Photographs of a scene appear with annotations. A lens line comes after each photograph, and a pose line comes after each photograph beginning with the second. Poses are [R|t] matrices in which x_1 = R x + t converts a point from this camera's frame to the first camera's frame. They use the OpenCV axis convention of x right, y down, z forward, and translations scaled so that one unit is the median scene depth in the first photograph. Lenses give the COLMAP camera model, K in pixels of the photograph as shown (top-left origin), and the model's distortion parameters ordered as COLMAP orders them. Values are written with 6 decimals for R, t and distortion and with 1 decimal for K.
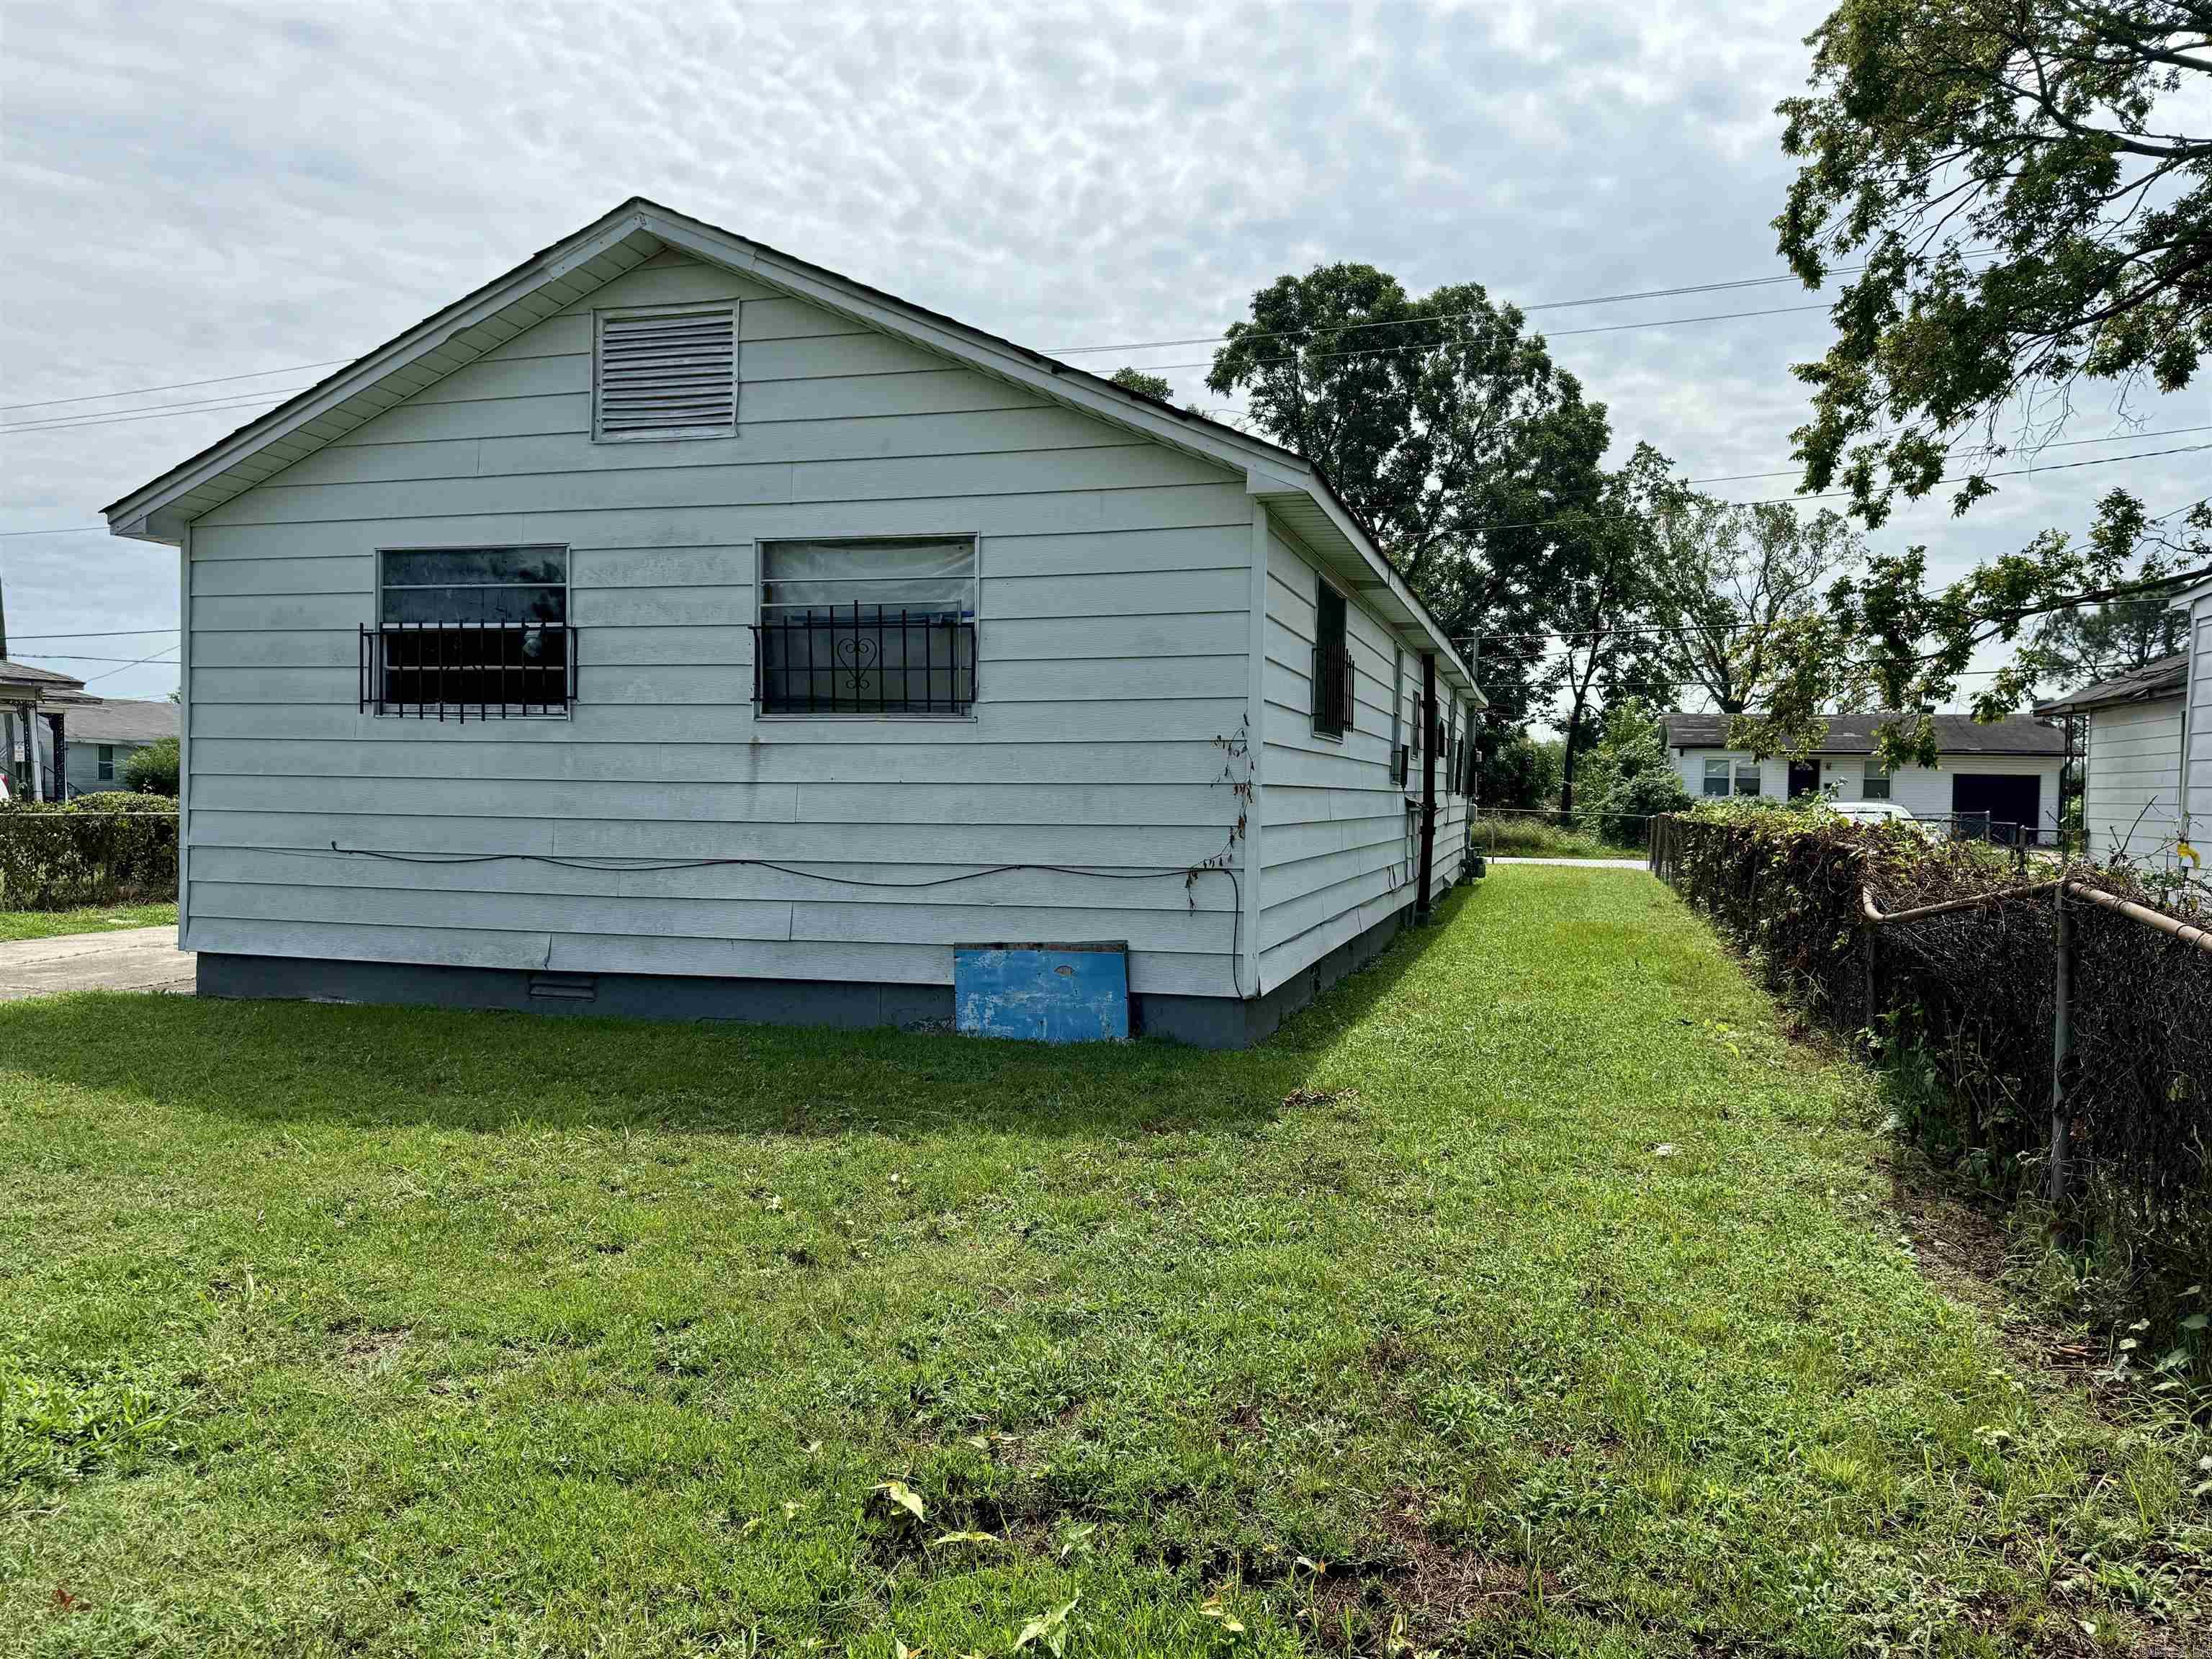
lens RADIAL K [[1572.5, 0, 1109.5], [0, 1572.5, 830.5], [0, 0, 1]] dist [0.074508, -0.000639]
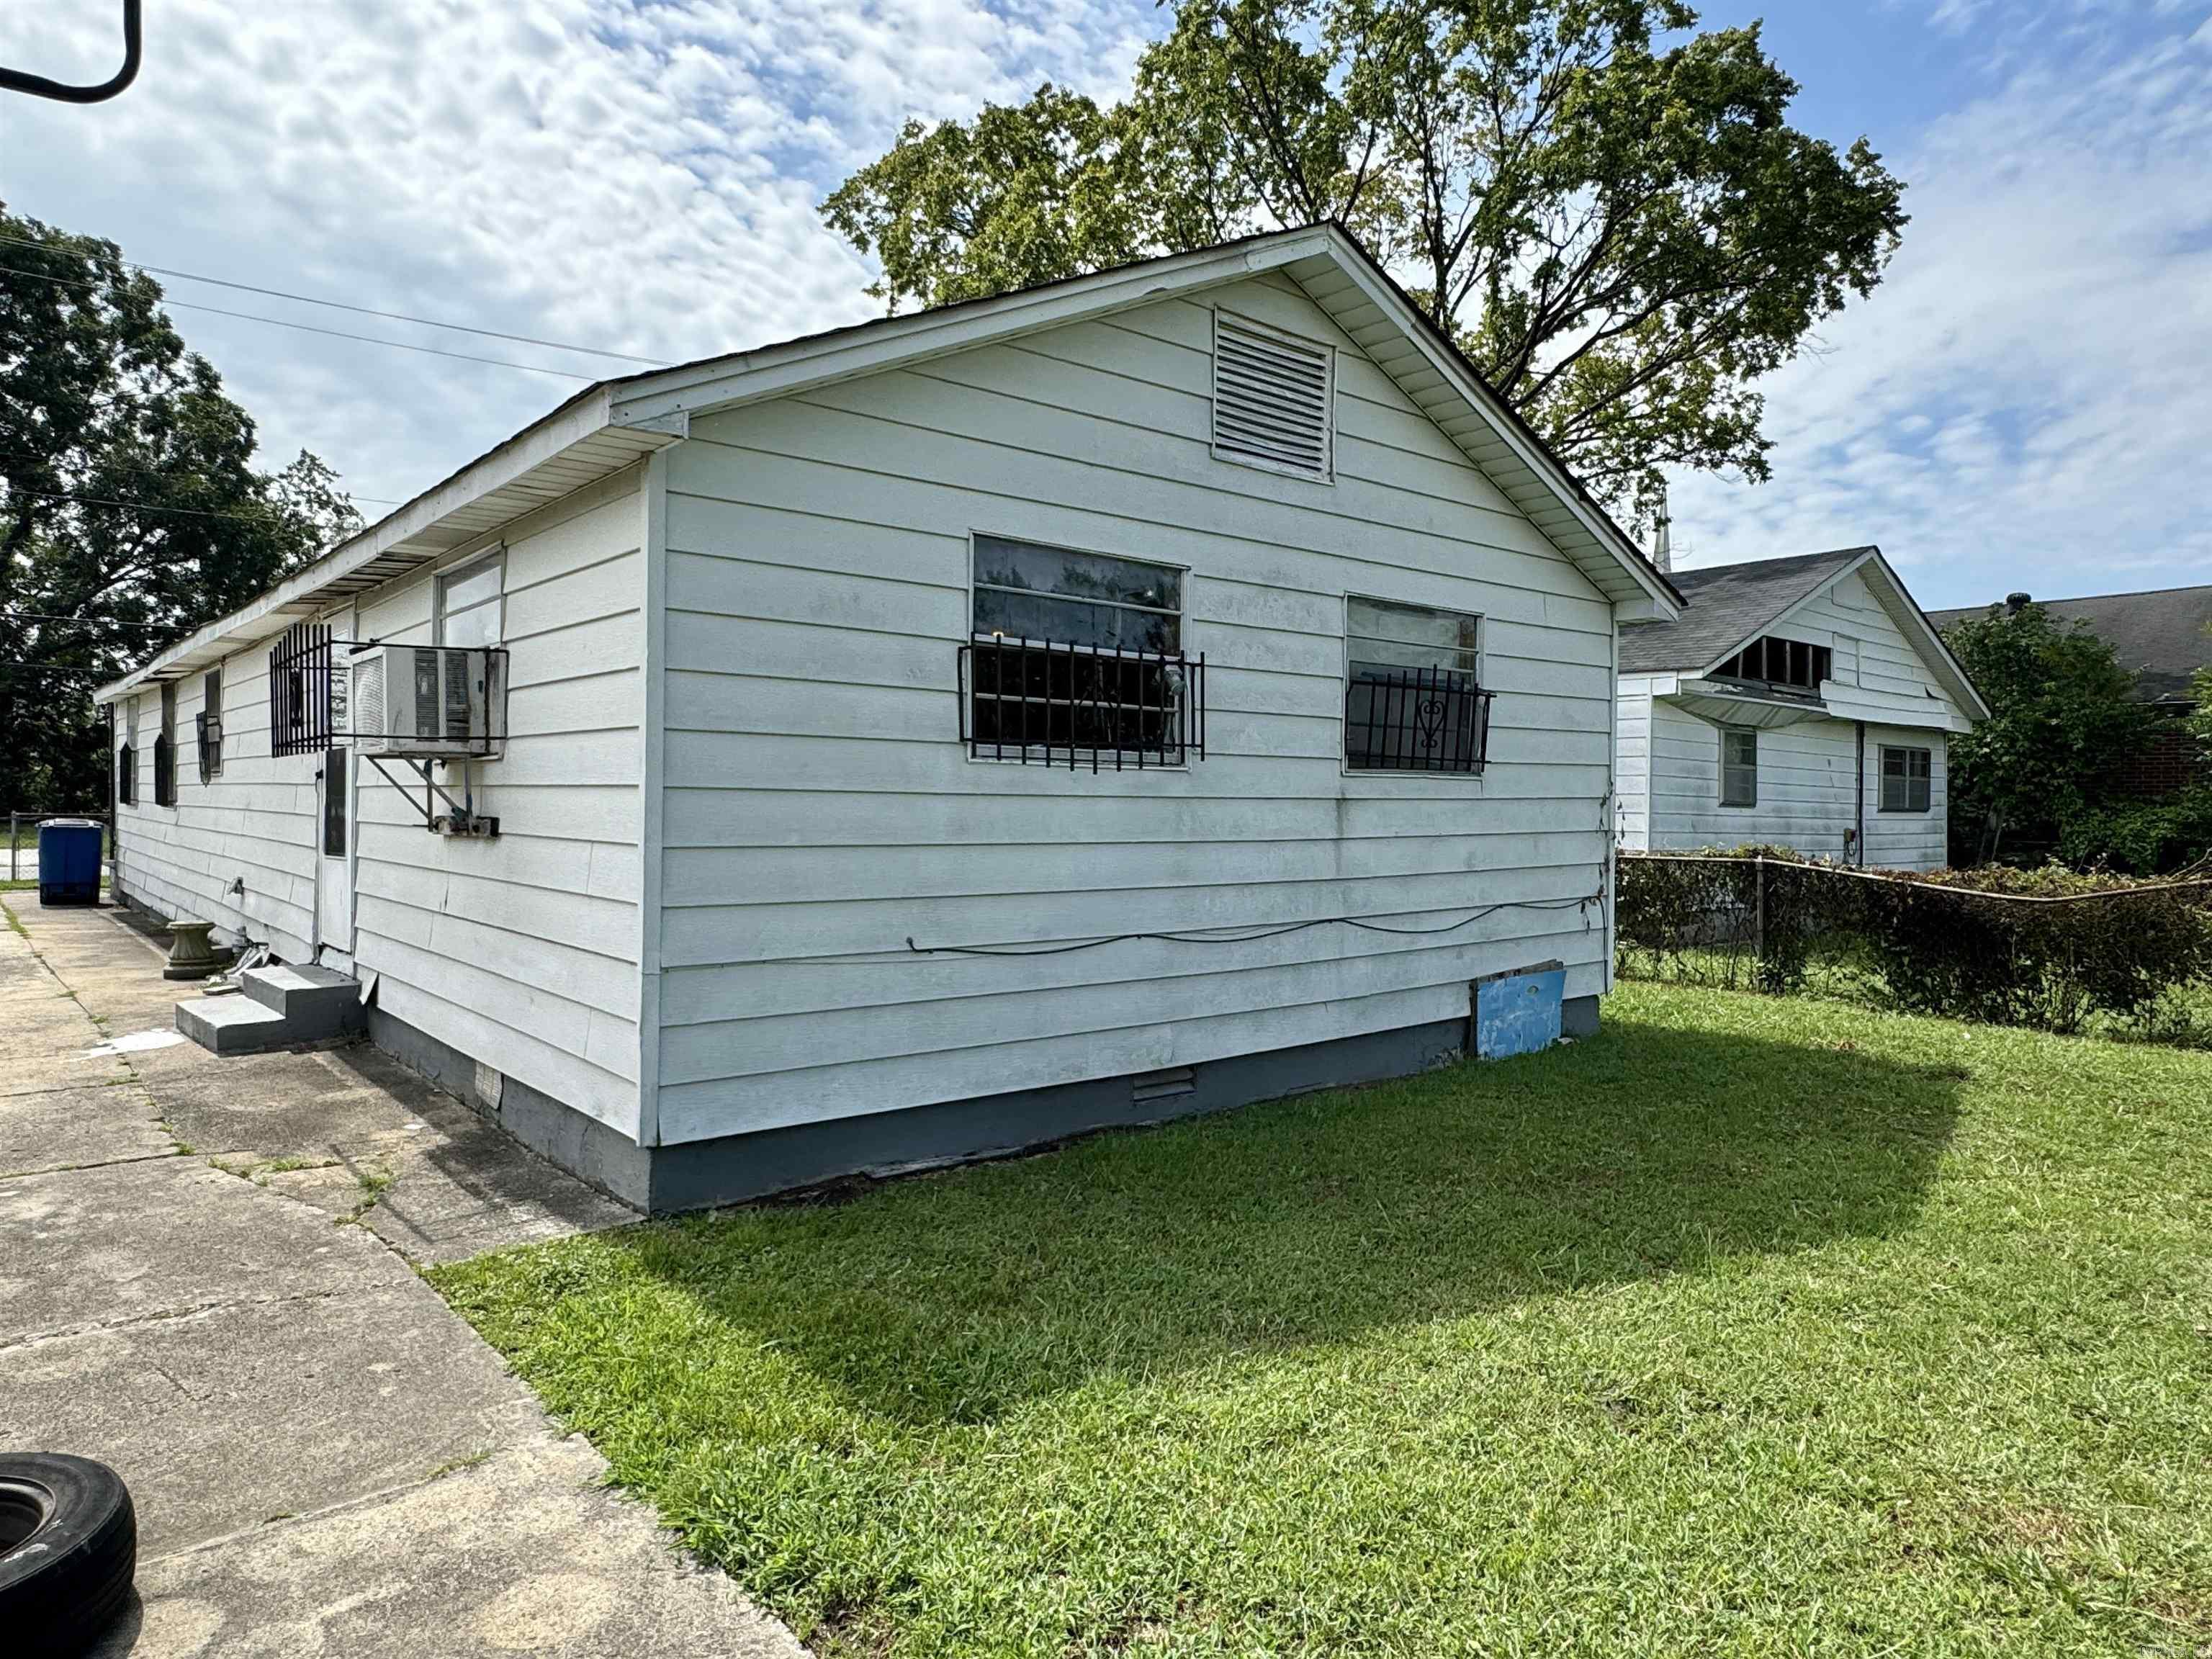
lens RADIAL K [[1391.2, 0, 1108.2], [0, 1391.2, 800.0], [0, 0, 1]] dist [0.007326, 0.002253]
pose [[0.553297, -0.007138, 0.832953, -0.985898], [0.018365, 0.999825, -0.003631, -0.051803], [-0.832781, 0.017306, 0.553332, 0.618448]]
